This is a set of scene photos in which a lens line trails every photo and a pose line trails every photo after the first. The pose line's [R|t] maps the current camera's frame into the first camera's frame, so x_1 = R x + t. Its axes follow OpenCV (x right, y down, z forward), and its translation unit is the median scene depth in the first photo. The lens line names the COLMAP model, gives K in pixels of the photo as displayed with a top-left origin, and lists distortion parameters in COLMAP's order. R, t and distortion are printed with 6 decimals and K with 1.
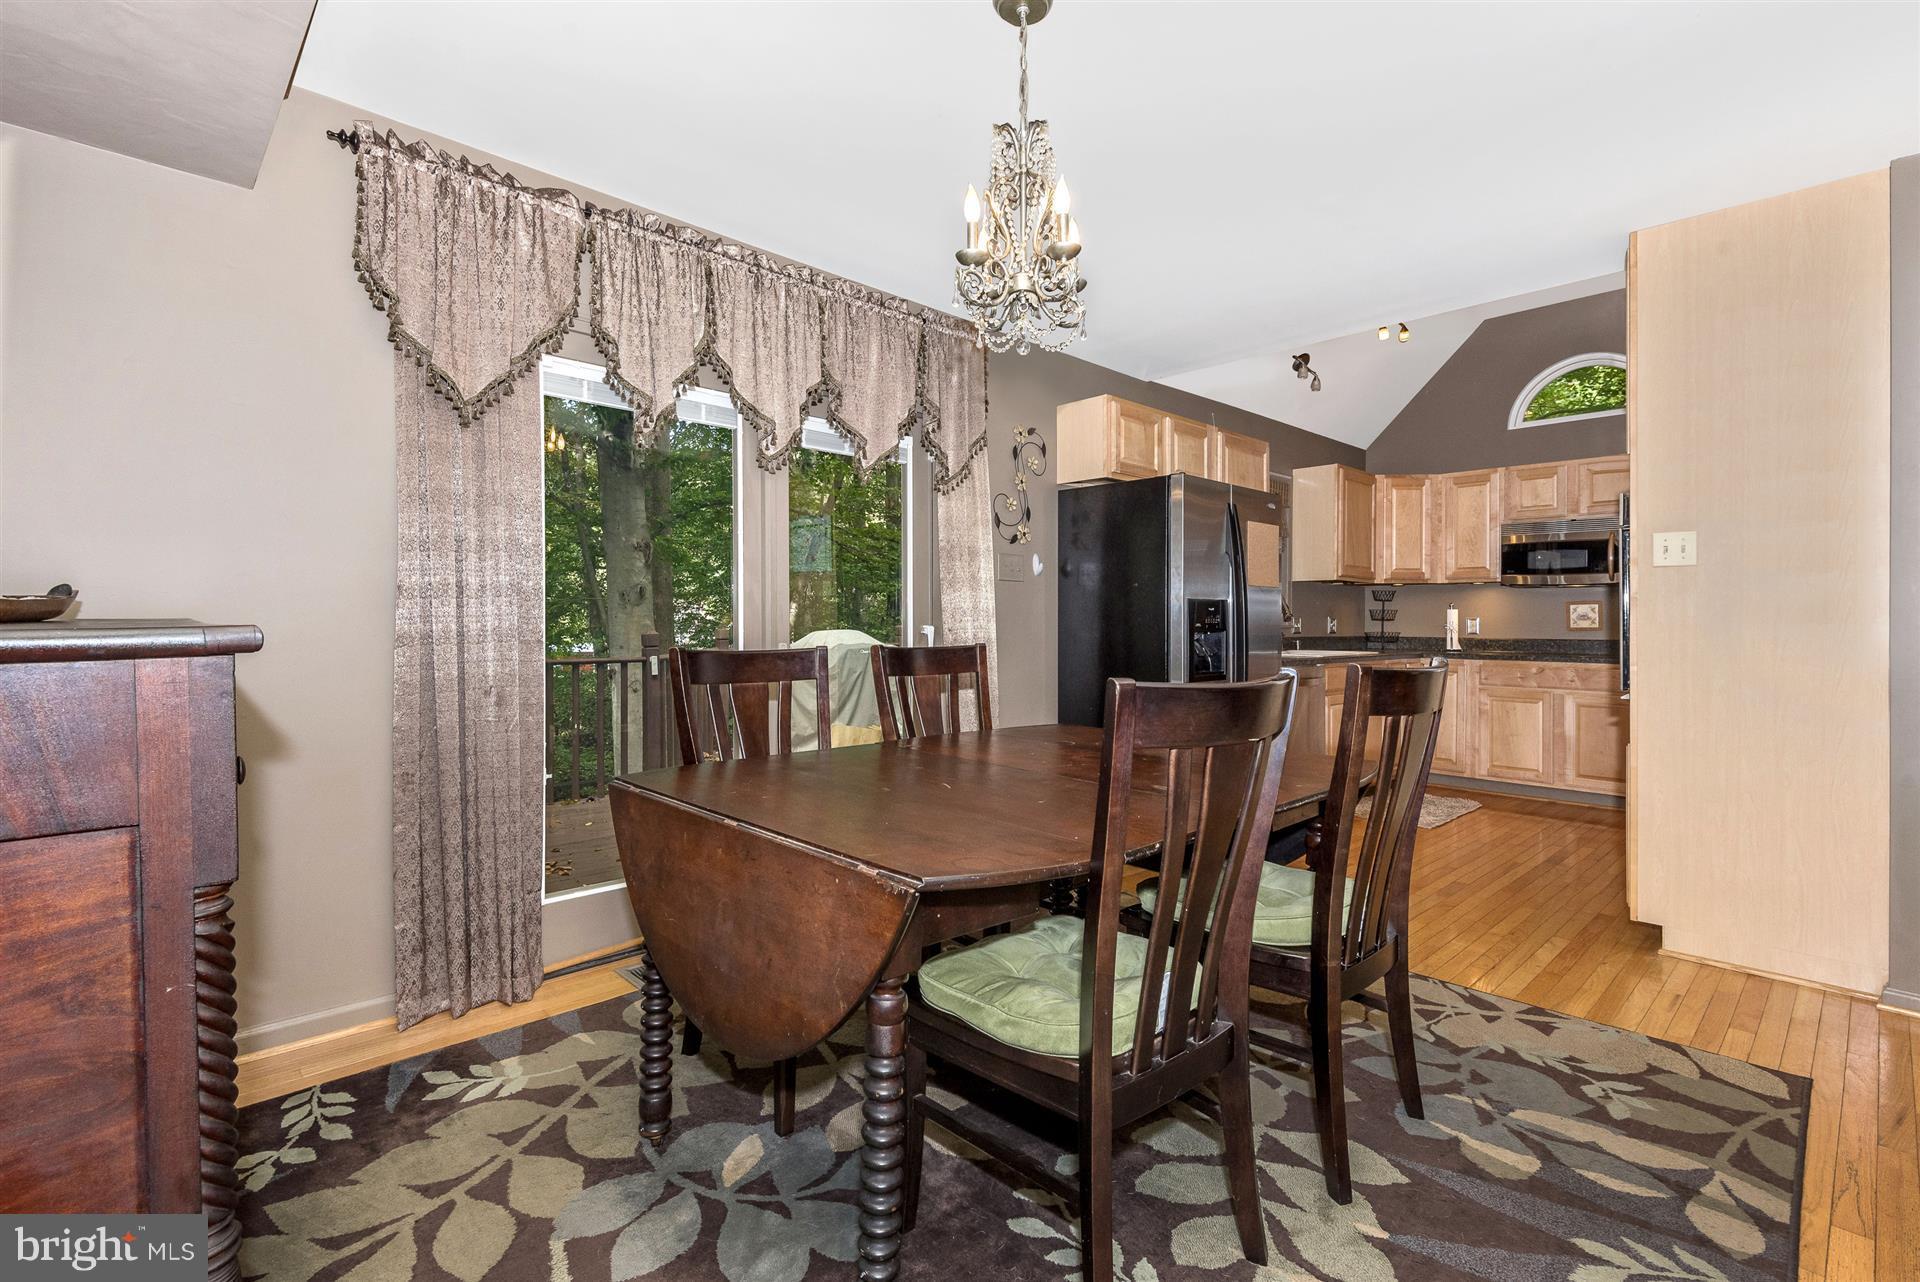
lens RADIAL K [[863.9, 0, 963.1], [0, 863.9, 632.1], [0, 0, 1]] dist [0.034054, -0.022371]
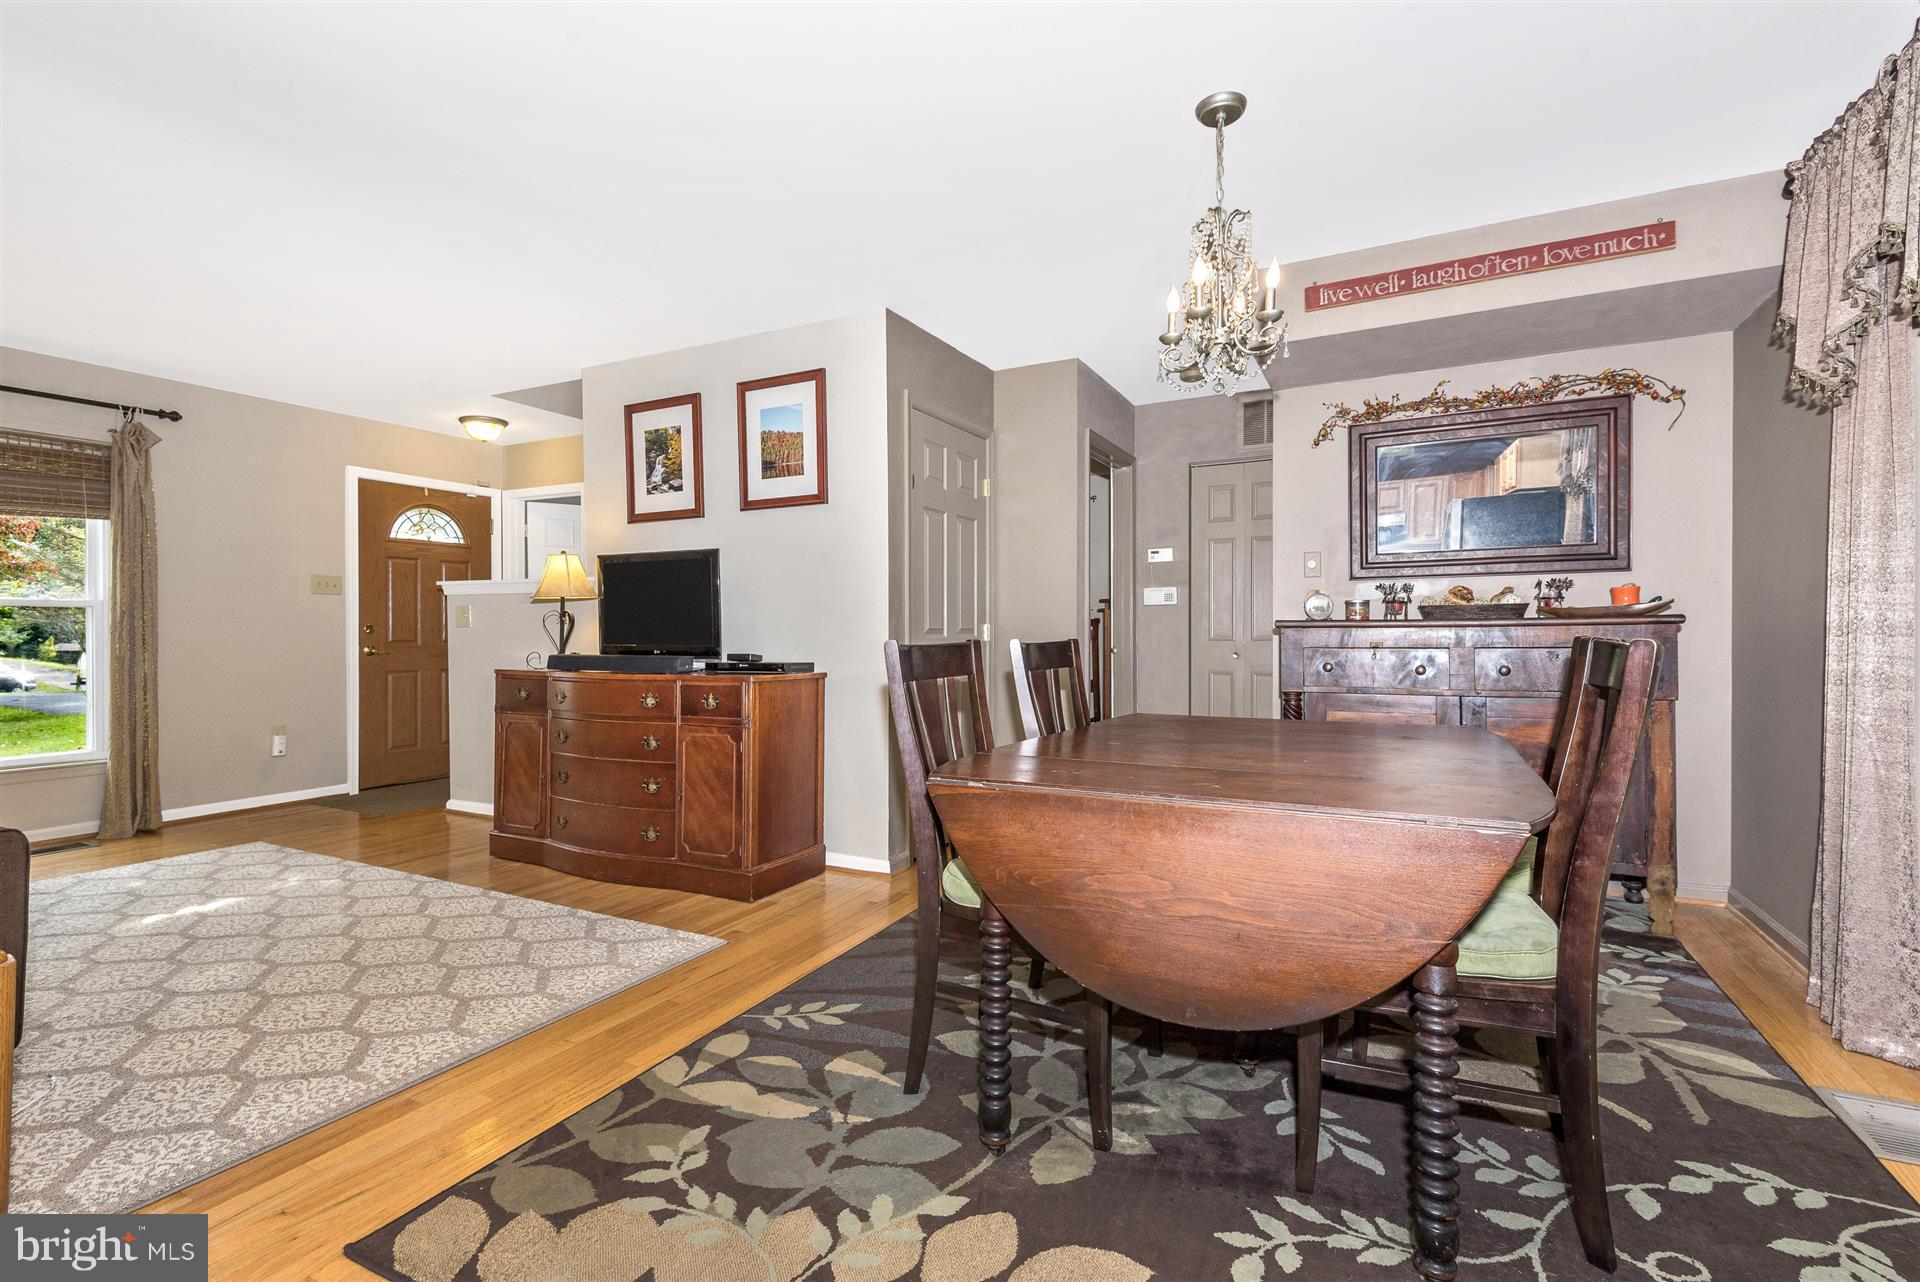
lens RADIAL K [[863.9, 0, 963.1], [0, 863.9, 632.1], [0, 0, 1]] dist [0.034054, -0.022371]
pose [[-0.944770, -0.001632, -0.327731, 0.368255], [-0.005241, 0.999935, 0.010128, 0.005778], [0.327693, 0.011287, -0.944717, 0.911899]]
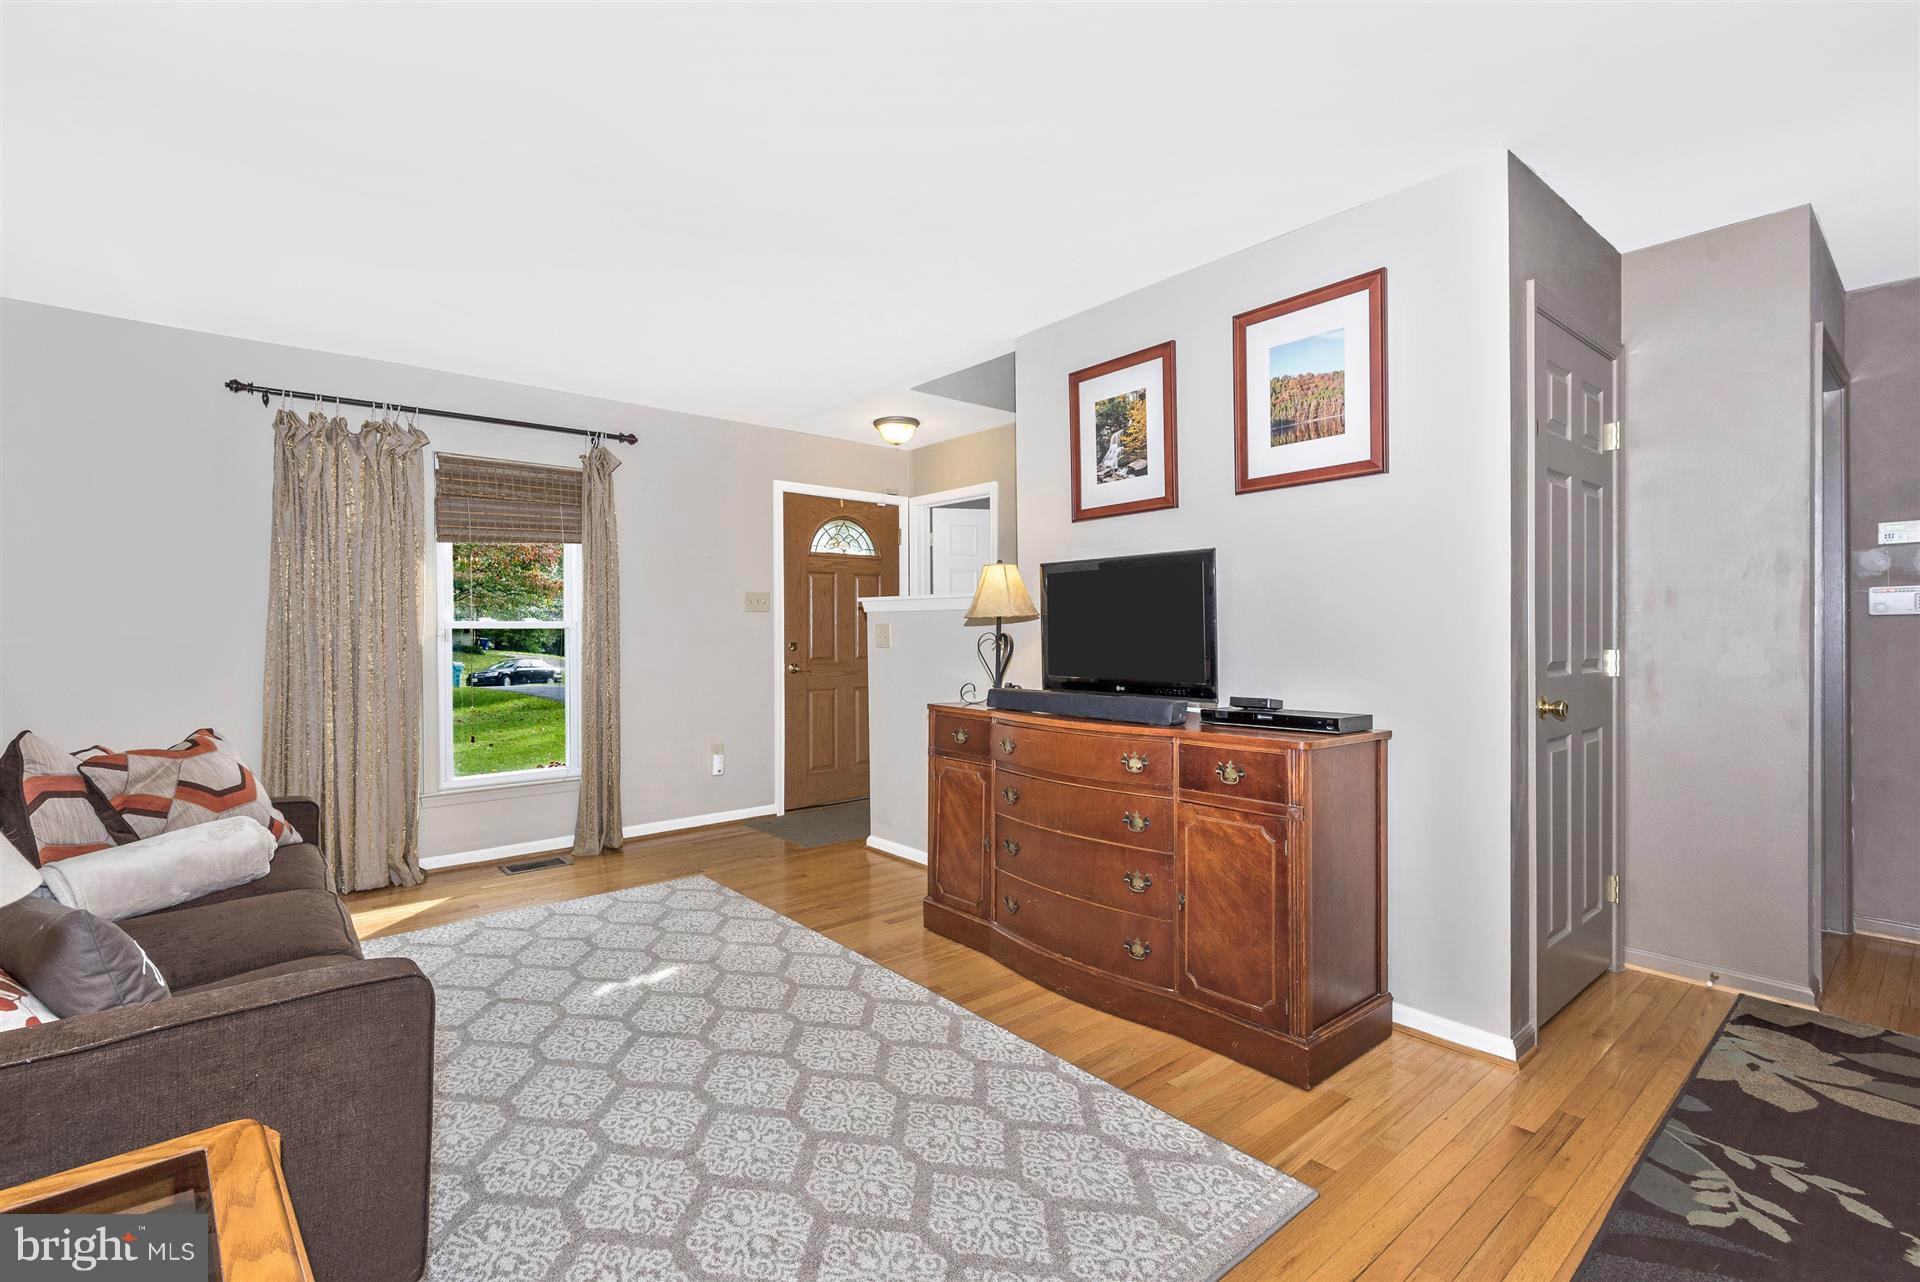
lens RADIAL K [[867.8, 0, 965.8], [0, 867.8, 642.5], [0, 0, 1]] dist [0.030444, -0.013311]
pose [[-0.998682, -0.000961, 0.051323, 0.467786], [0.000141, 0.999769, 0.021471, -0.015471], [-0.051332, 0.021450, -0.998451, 0.623720]]
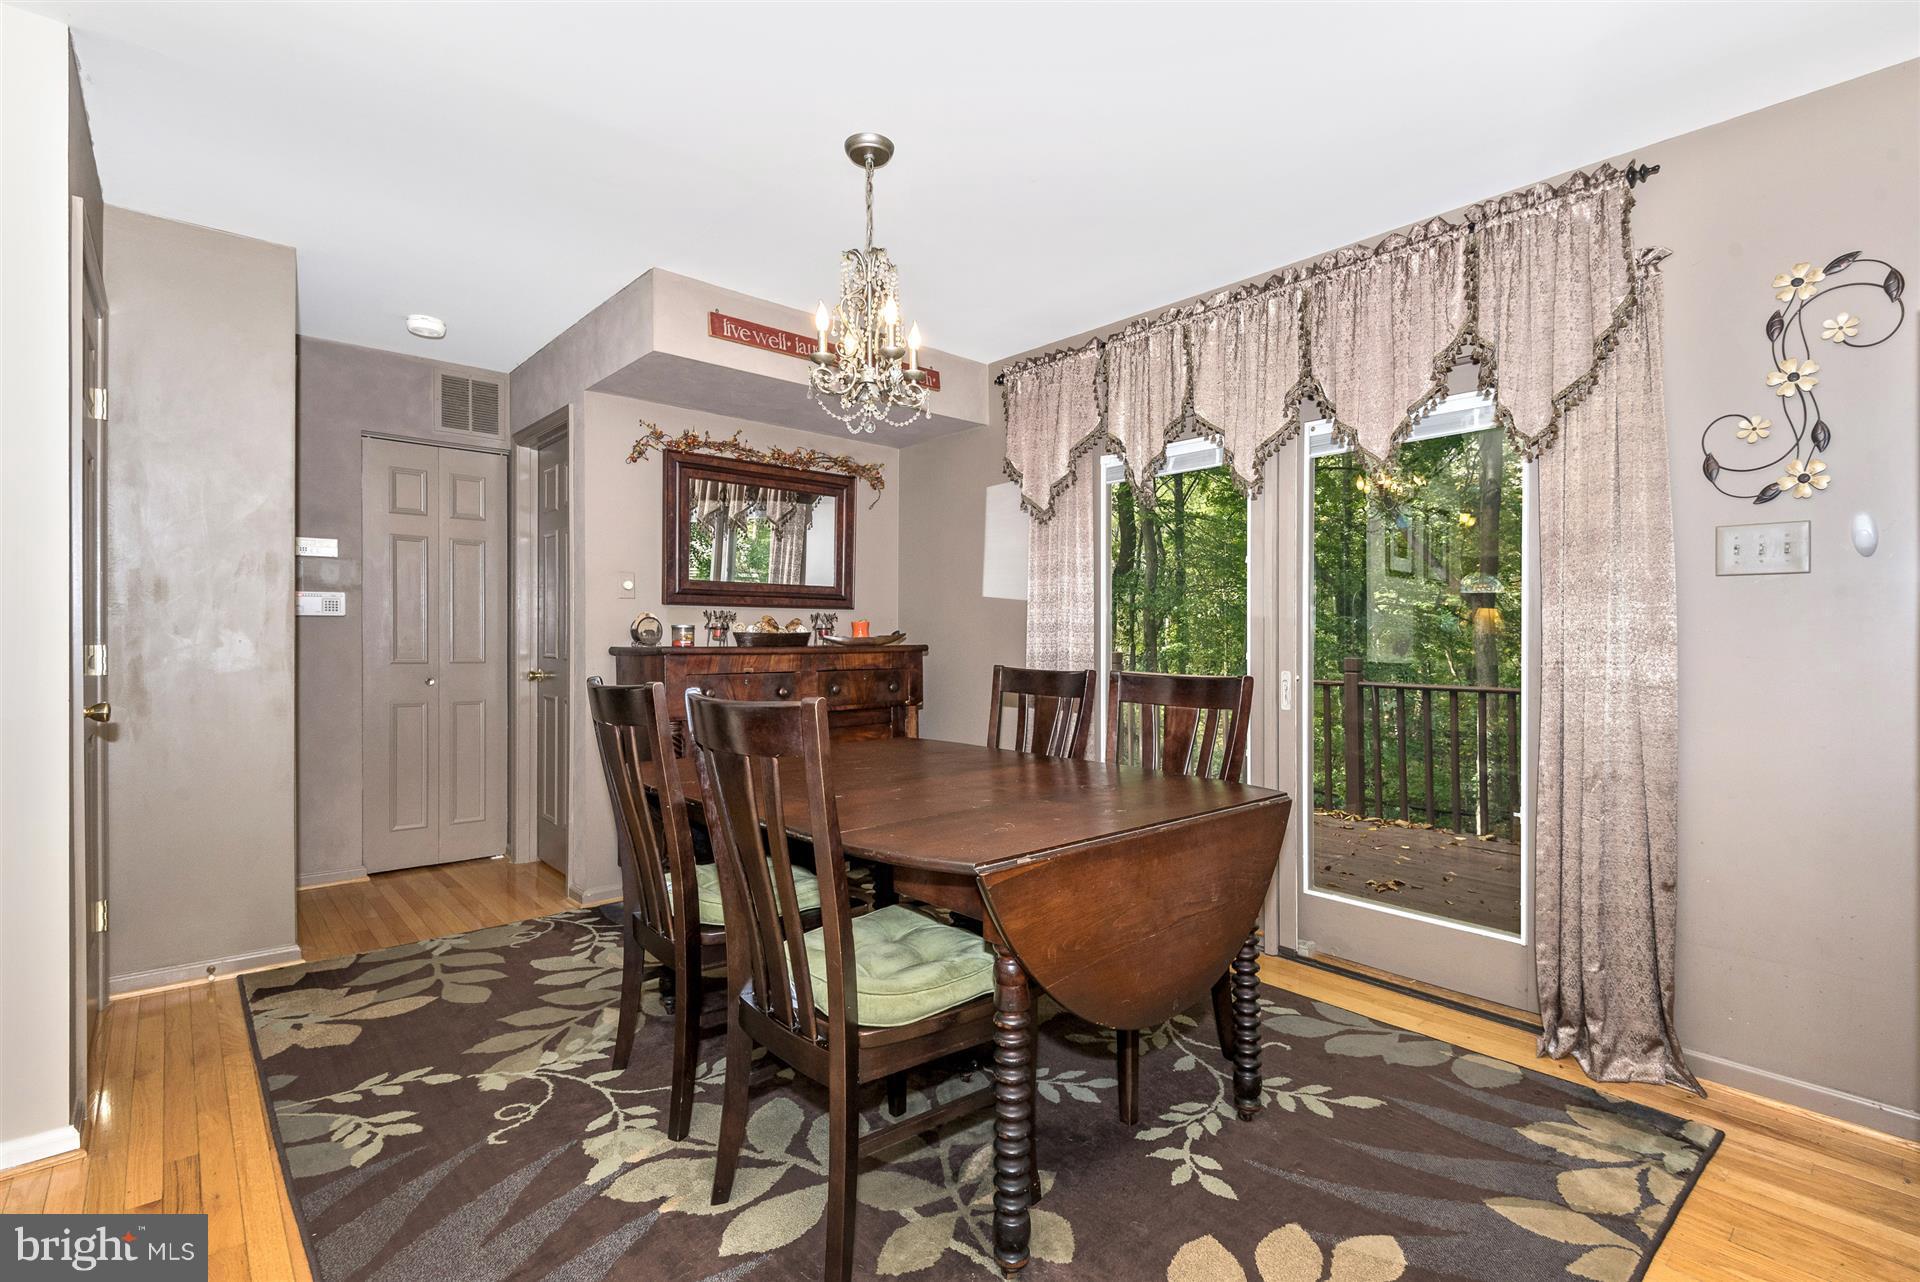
lens RADIAL K [[863.9, 0, 963.1], [0, 863.9, 632.1], [0, 0, 1]] dist [0.034054, -0.022371]
pose [[-0.030911, -0.012015, -0.999450, 0.583909], [-0.019005, 0.999754, -0.011430, -0.008159], [0.999341, 0.018642, -0.031132, 0.521492]]
